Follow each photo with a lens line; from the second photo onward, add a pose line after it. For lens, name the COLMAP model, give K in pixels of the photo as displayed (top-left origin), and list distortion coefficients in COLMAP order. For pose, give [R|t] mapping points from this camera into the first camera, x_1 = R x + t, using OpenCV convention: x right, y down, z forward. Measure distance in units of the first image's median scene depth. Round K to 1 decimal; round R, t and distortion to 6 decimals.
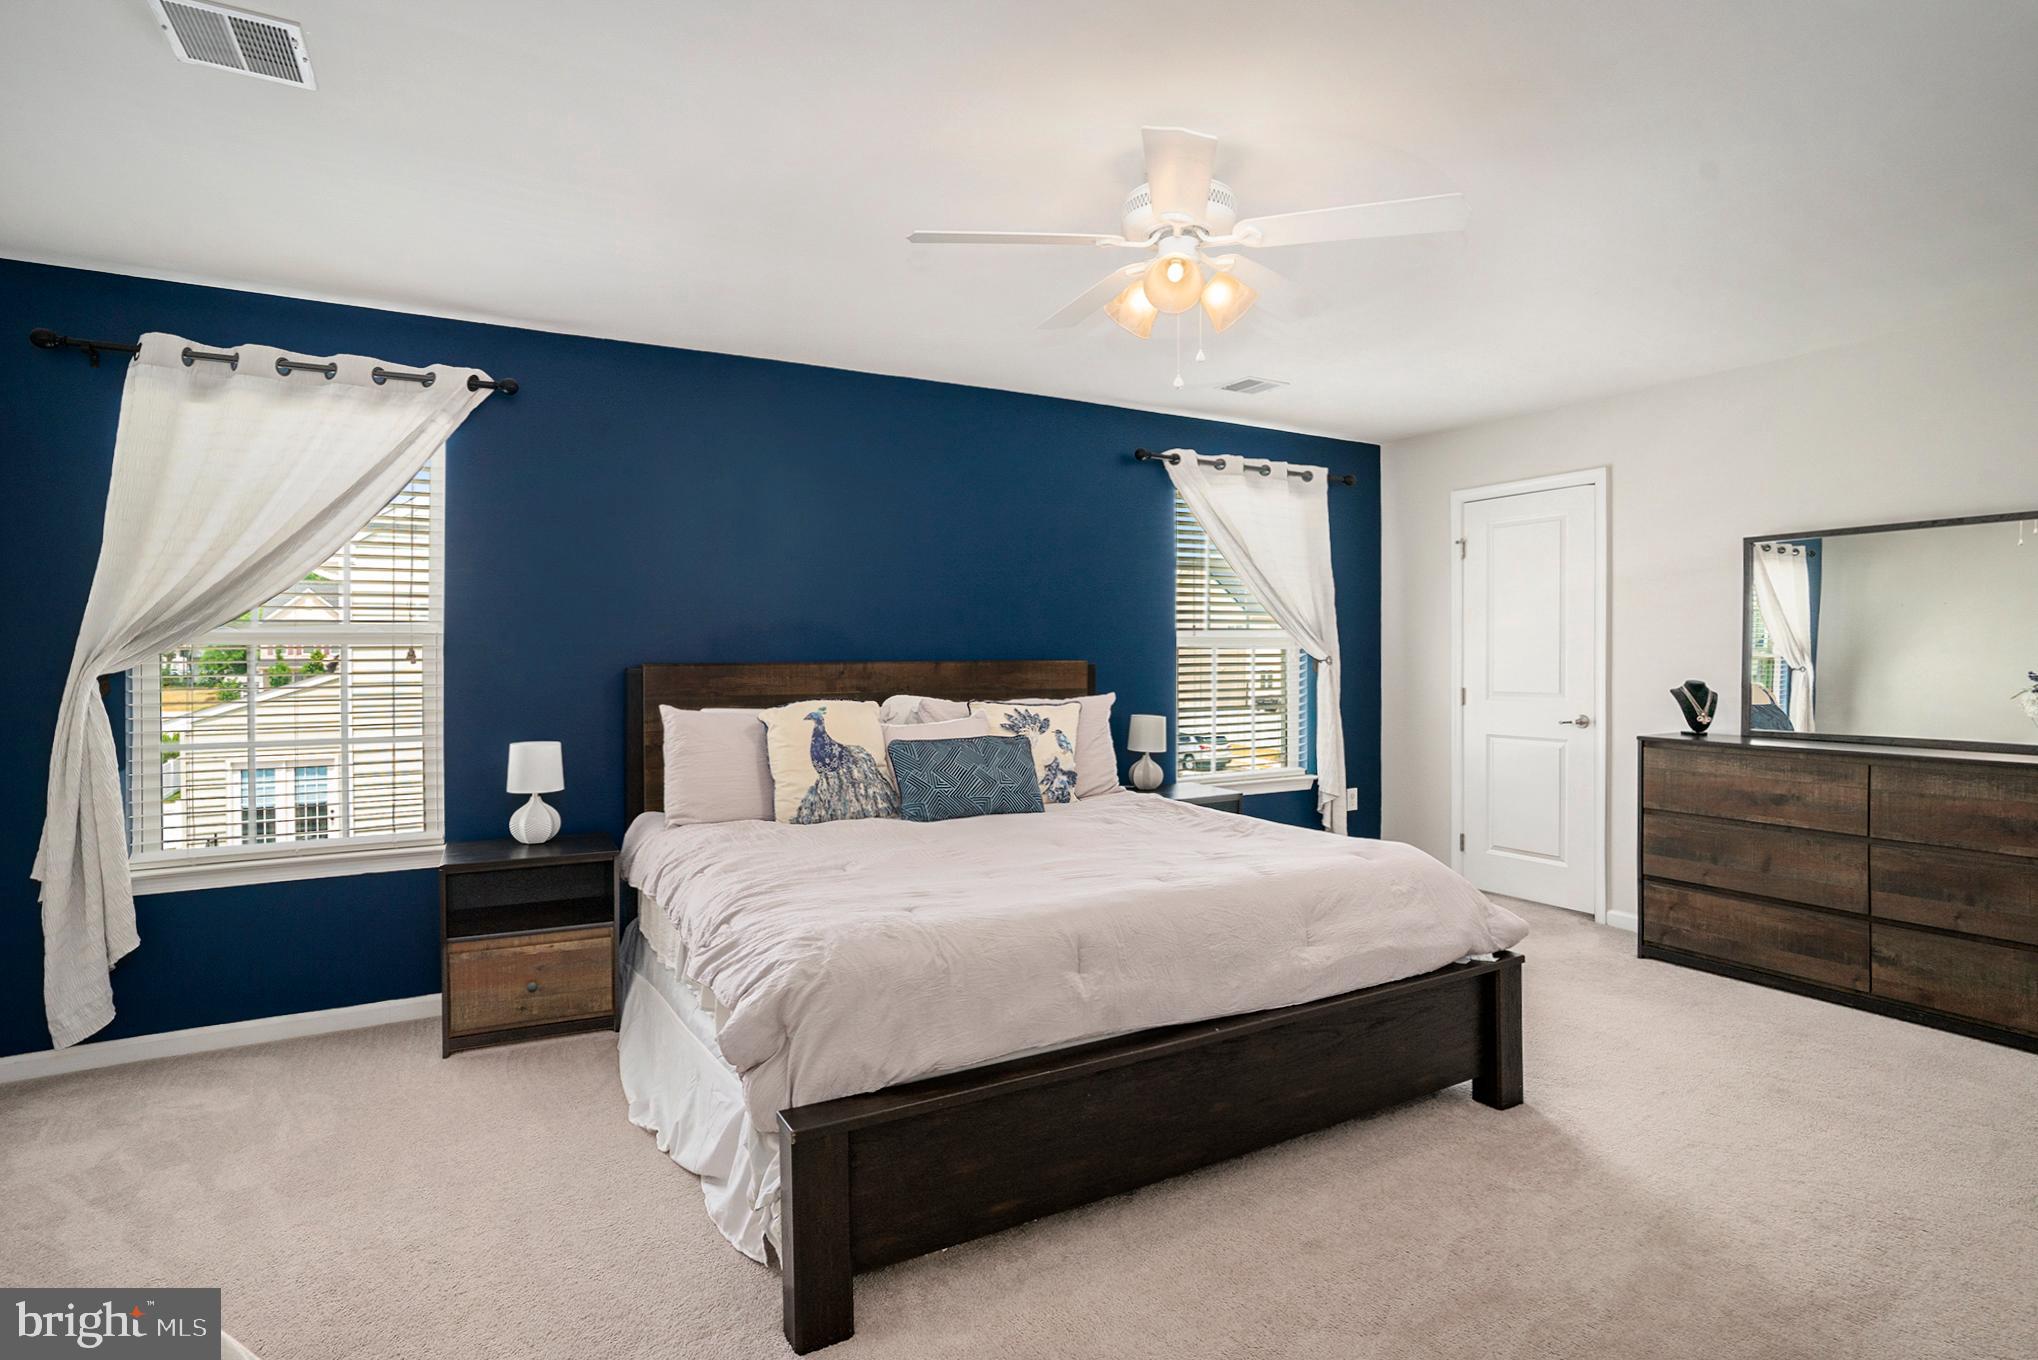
lens RADIAL K [[969.8, 0, 1012.1], [0, 969.8, 670.1], [0, 0, 1]] dist [-0.001556, -0.000078]
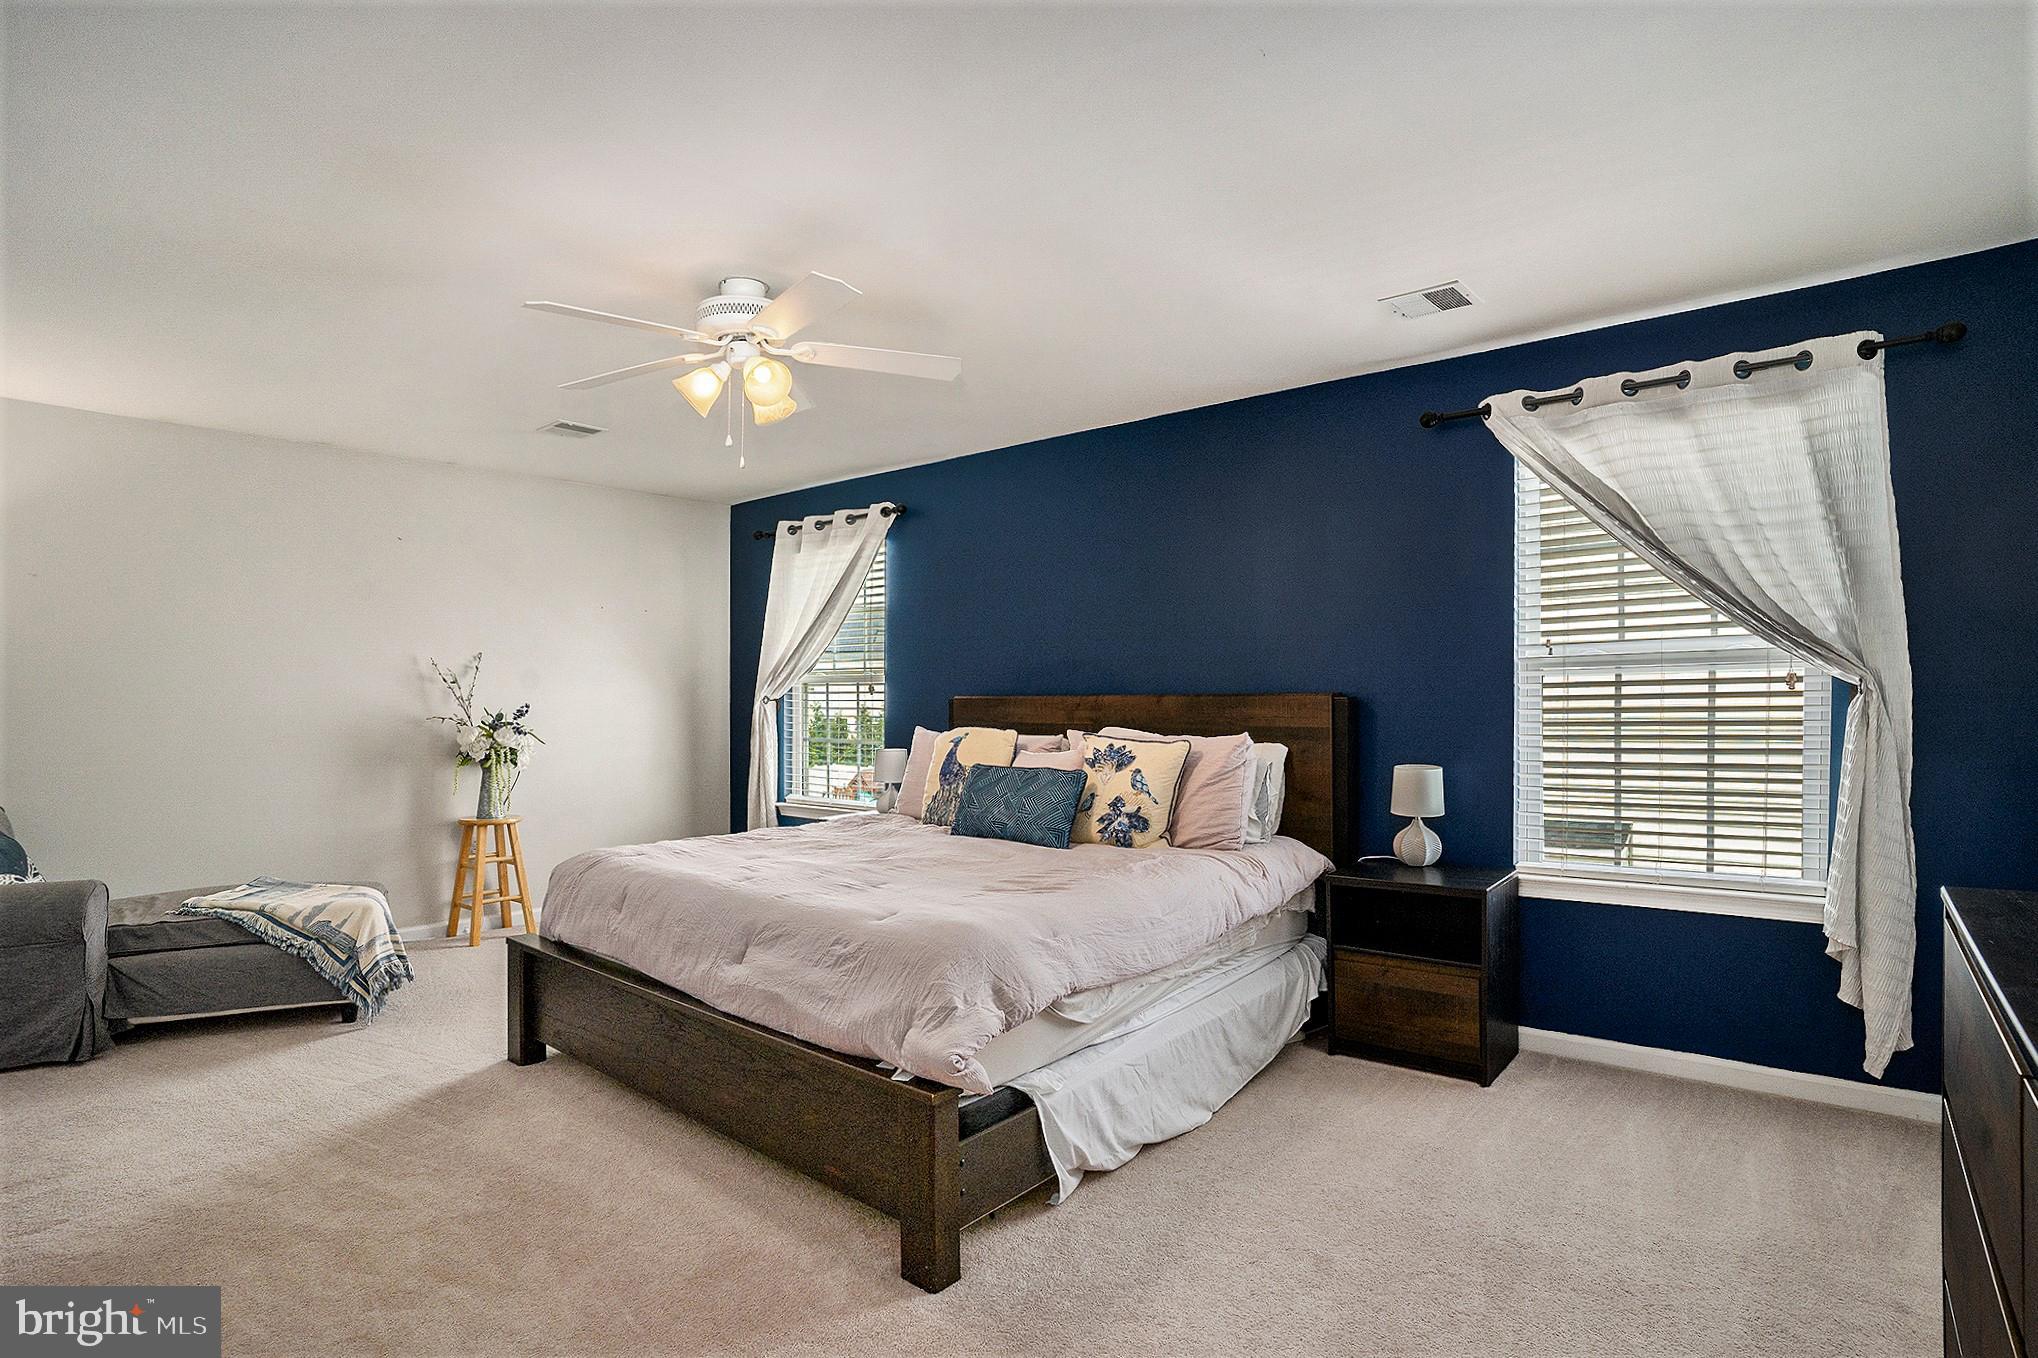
lens RADIAL K [[1025.2, 0, 1016.7], [0, 1025.2, 634.1], [0, 0, 1]] dist [0.000016, -0.000099]
pose [[0.408390, -0.046979, -0.911598, 0.863597], [-0.001345, 0.998643, -0.052067, -0.016145], [0.912806, 0.022490, 0.407773, 0.461128]]
